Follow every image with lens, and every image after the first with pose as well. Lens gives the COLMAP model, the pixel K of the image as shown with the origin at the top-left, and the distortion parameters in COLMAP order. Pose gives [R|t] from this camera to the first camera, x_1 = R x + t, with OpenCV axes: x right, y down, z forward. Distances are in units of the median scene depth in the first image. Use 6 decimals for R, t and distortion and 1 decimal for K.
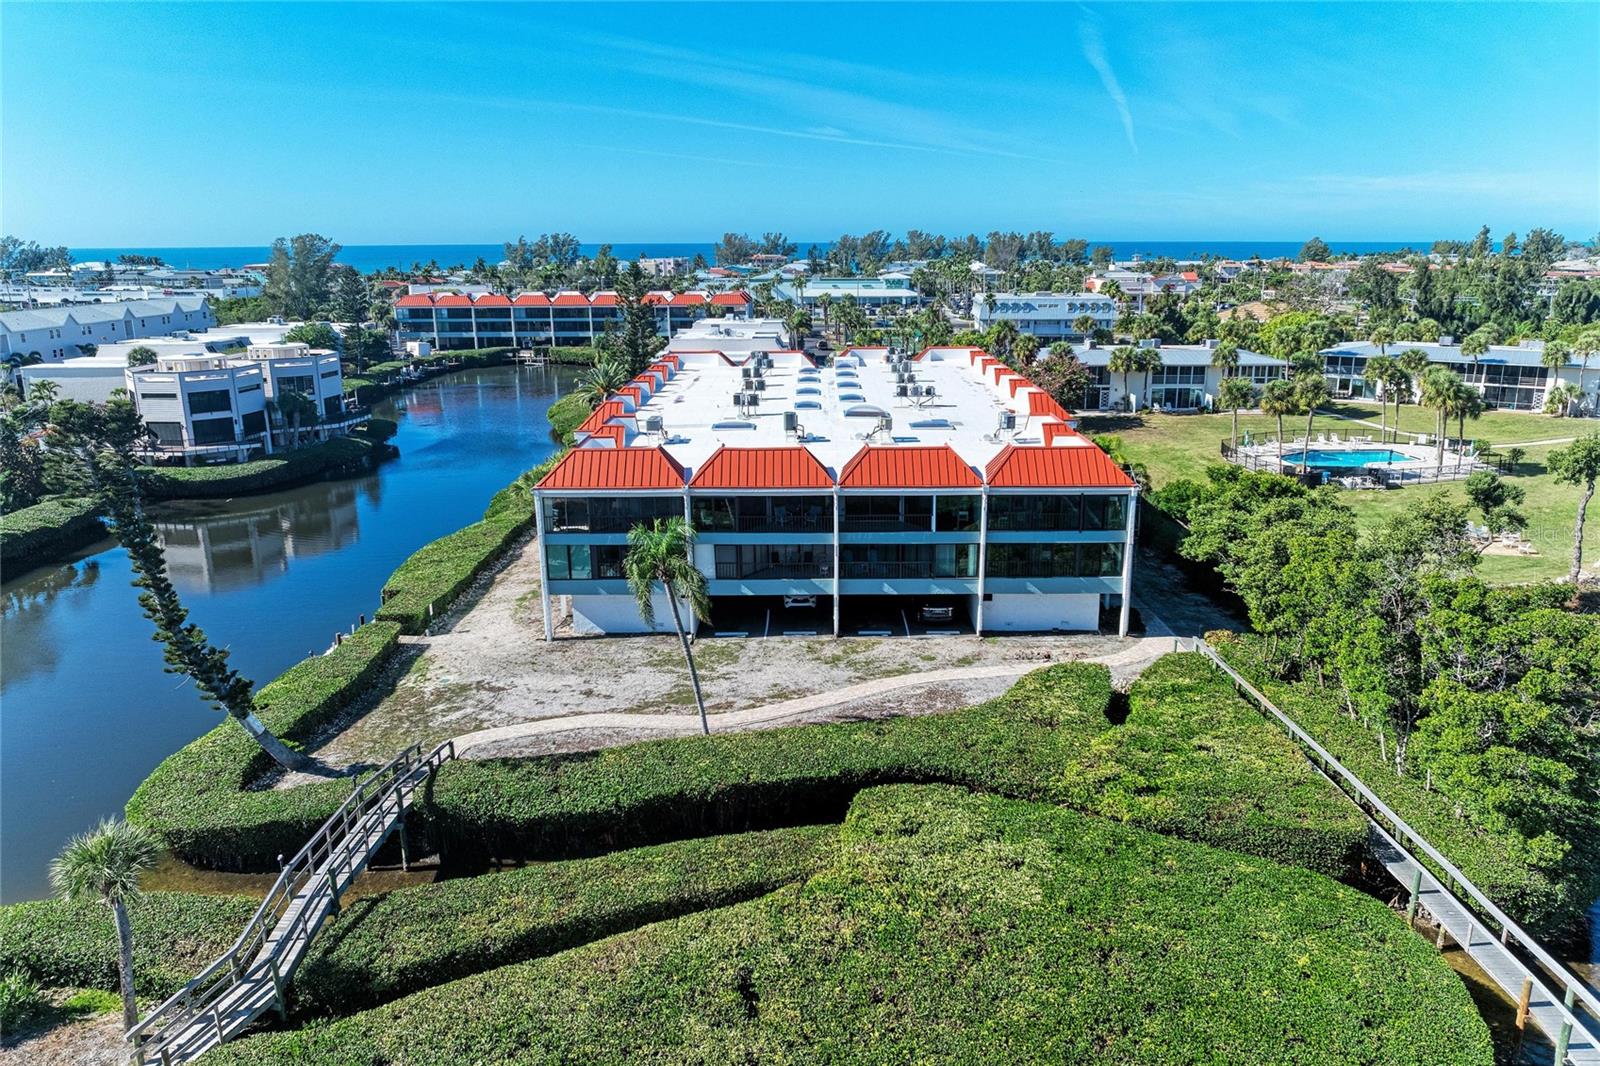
lens RADIAL K [[1147.7, 0, 802.3], [0, 1147.7, 529.9], [0, 0, 1]] dist [-0.030185, 0.000358]
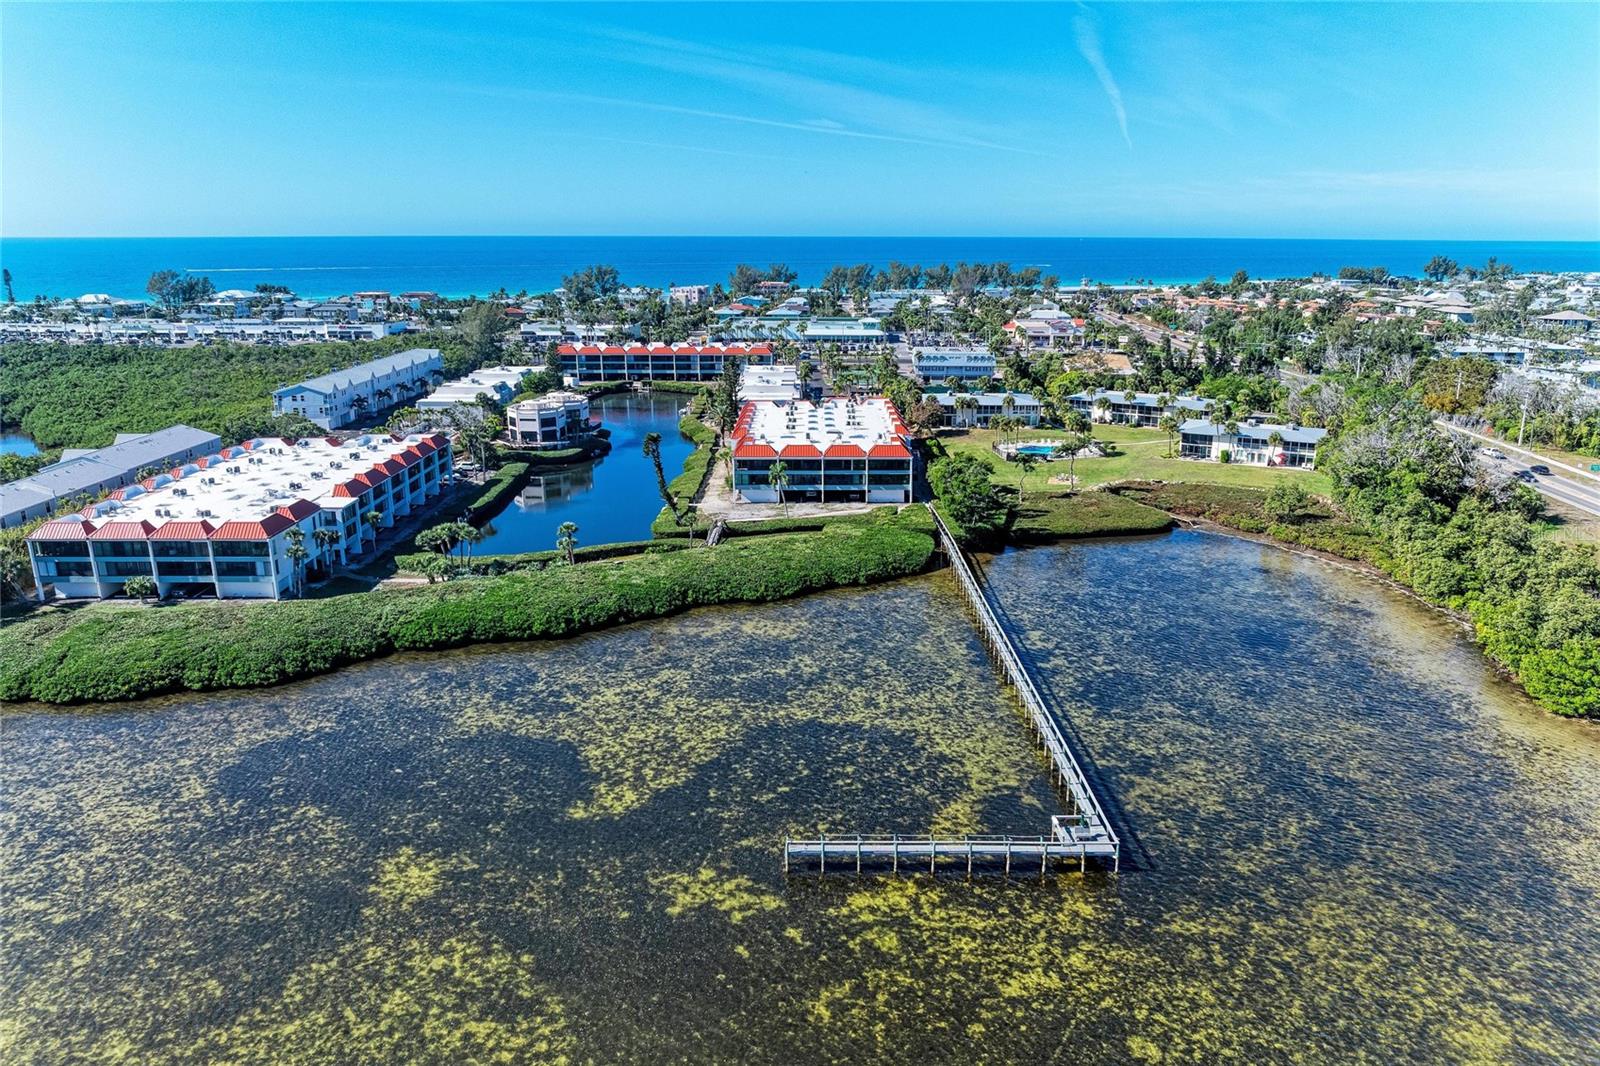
lens RADIAL K [[1147.7, 0, 805.3], [0, 1147.7, 525.6], [0, 0, 1]] dist [-0.030185, 0.000358]
pose [[0.999960, 0.004097, 0.007963, -0.022666], [-0.004121, 0.999987, 0.003001, 0.073325], [-0.007950, -0.003034, 0.999964, -1.123573]]
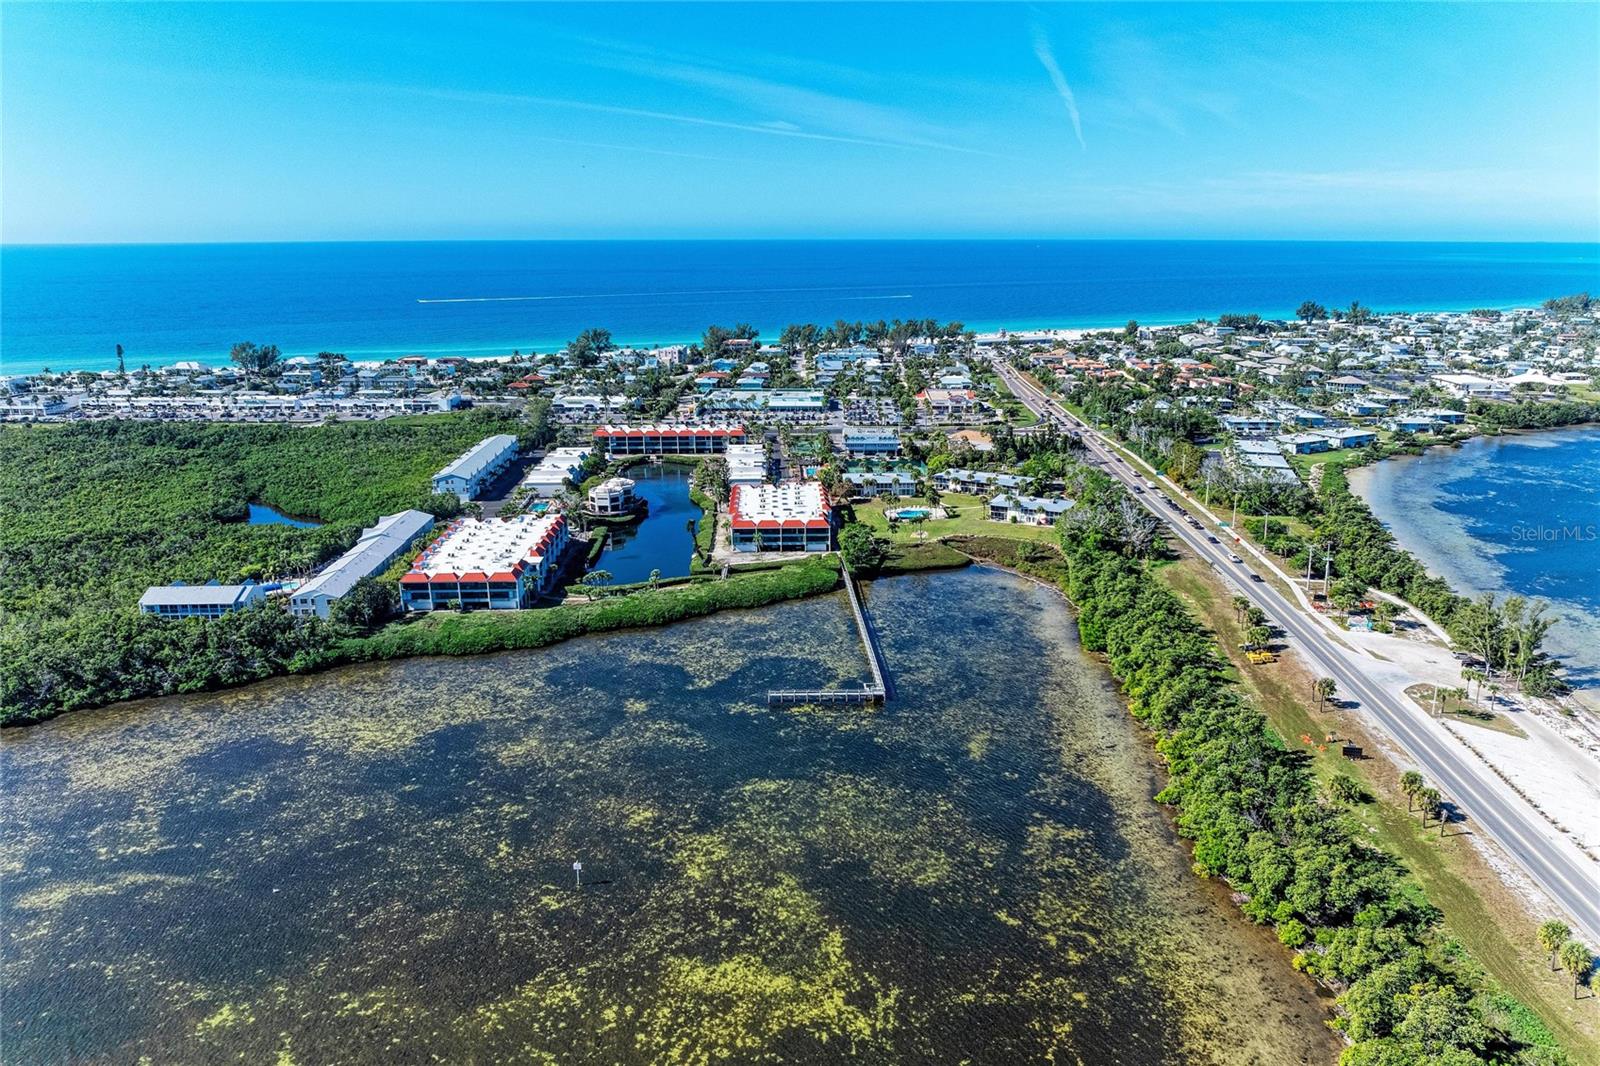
lens RADIAL K [[1147.7, 0, 797.4], [0, 1147.7, 536.3], [0, 0, 1]] dist [-0.030185, 0.000358]
pose [[0.999344, -0.007566, 0.035420, -0.047355], [0.007192, 0.999917, 0.010684, -0.024772], [-0.035498, -0.010422, 0.999315, -2.440010]]
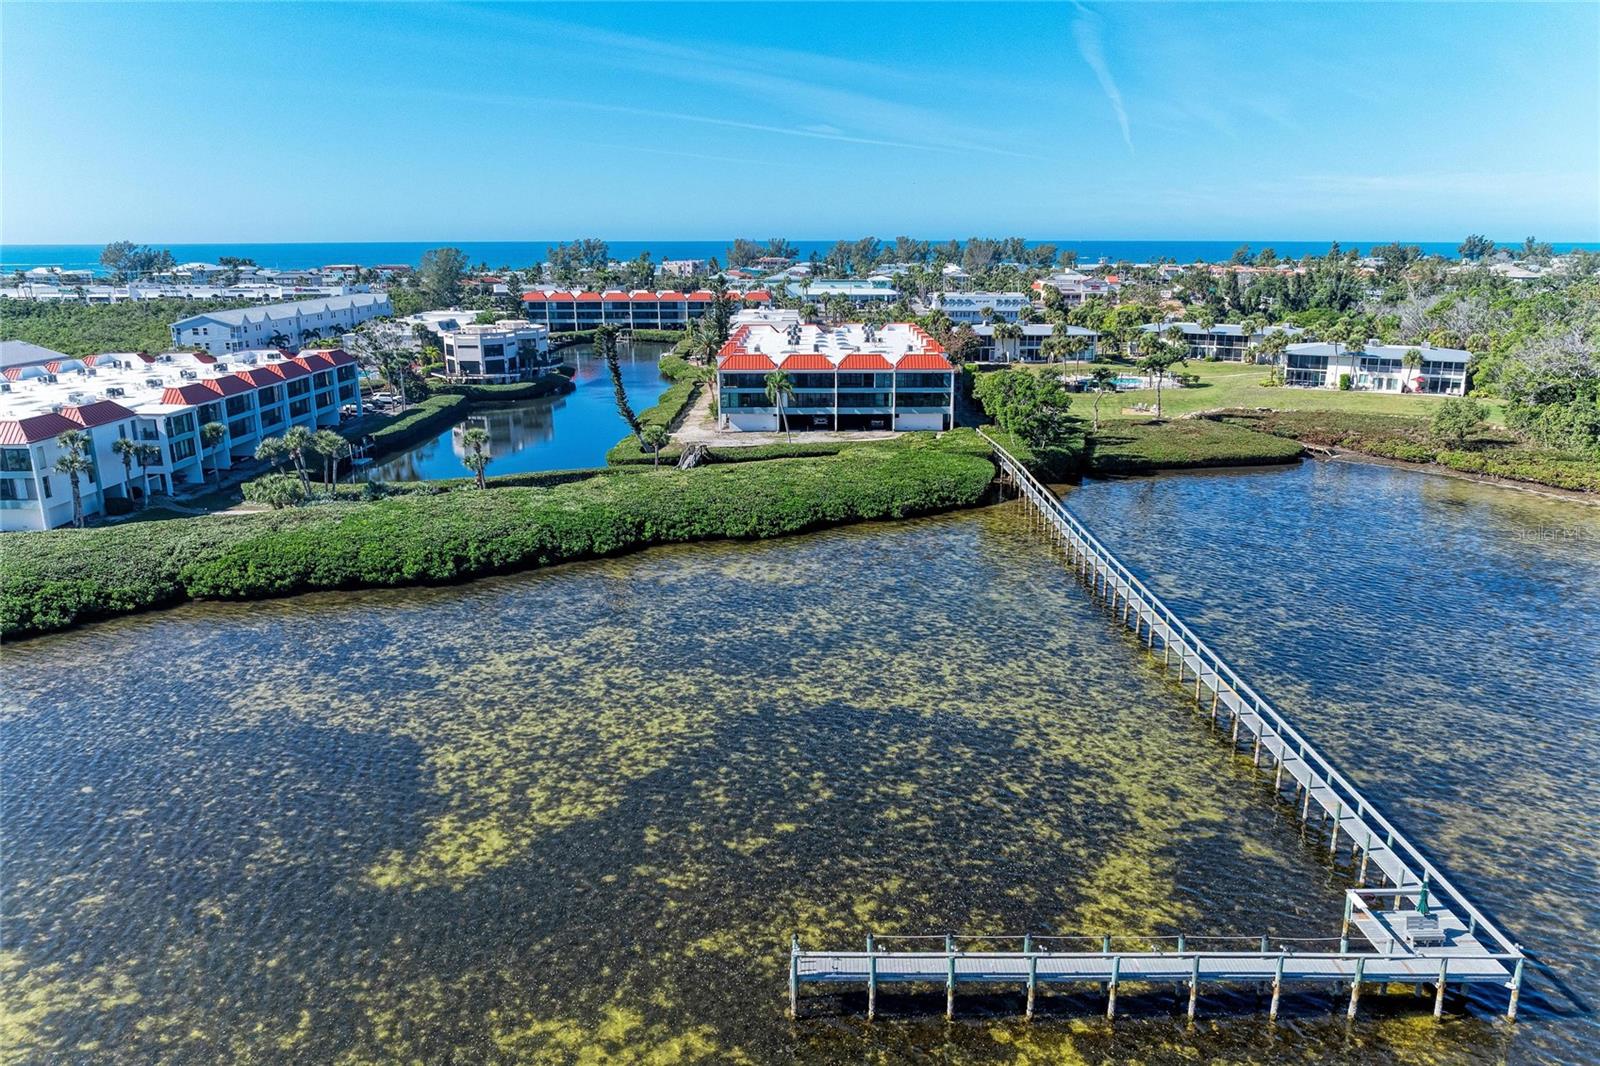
lens RADIAL K [[1147.7, 0, 796.5], [0, 1147.7, 534.4], [0, 0, 1]] dist [-0.030185, 0.000358]
pose [[0.999996, 0.002960, -0.000331, -0.027048], [-0.002958, 0.999981, 0.005397, 0.150818], [0.000347, -0.005396, 0.999985, -0.738520]]
